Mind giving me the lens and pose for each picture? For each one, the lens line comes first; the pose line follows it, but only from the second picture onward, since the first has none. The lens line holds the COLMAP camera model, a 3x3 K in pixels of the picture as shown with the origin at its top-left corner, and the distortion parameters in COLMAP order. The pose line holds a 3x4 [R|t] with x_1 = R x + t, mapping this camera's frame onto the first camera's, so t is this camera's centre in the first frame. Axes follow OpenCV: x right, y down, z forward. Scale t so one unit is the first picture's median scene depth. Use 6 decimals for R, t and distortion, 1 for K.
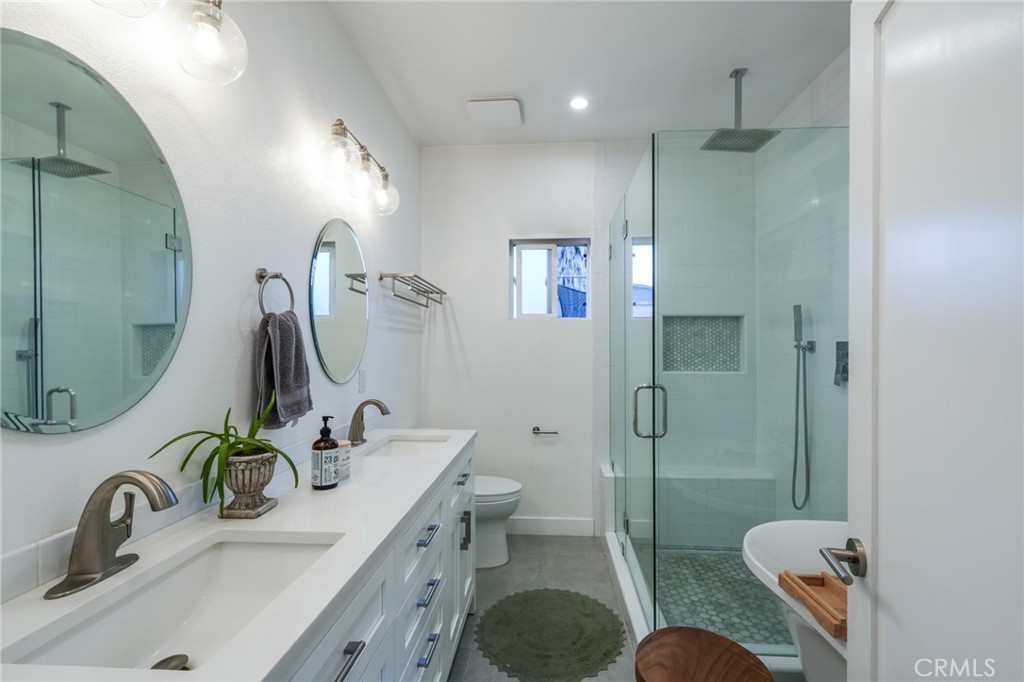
lens RADIAL K [[452.4, 0, 512.8], [0, 452.4, 344.0], [0, 0, 1]] dist [-0.001429, -0.000350]
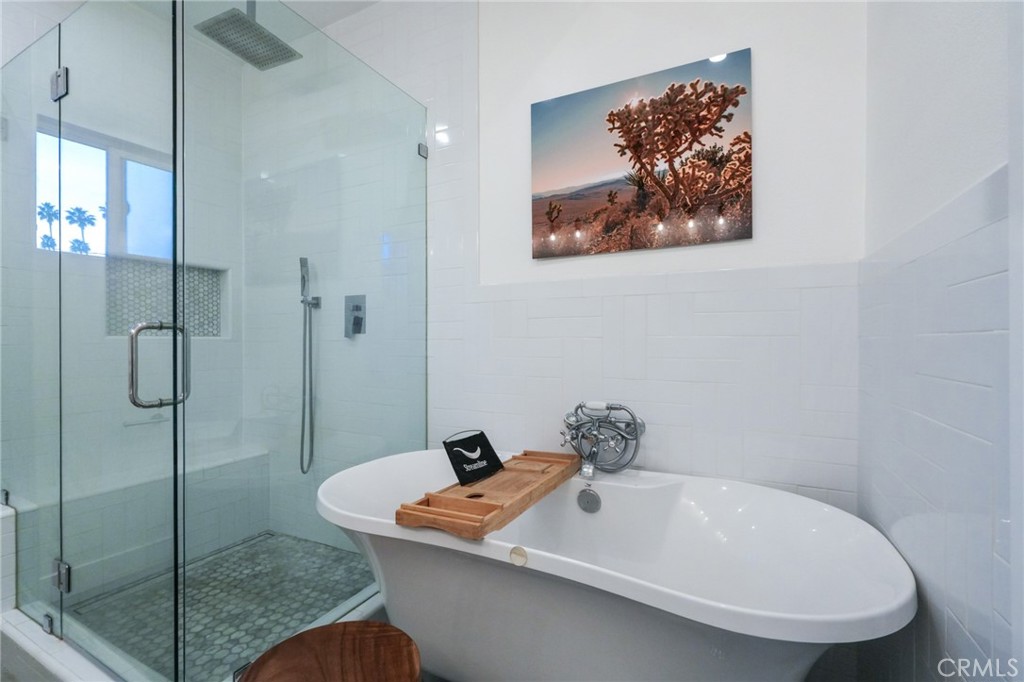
lens RADIAL K [[452.0, 0, 513.1], [0, 452.0, 344.9], [0, 0, 1]] dist [0.000562, 0.000404]
pose [[0.390219, -0.005341, 0.920707, -0.073616], [-0.000738, 0.999981, 0.006114, 0.092619], [-0.920722, -0.003065, 0.390207, 0.234608]]
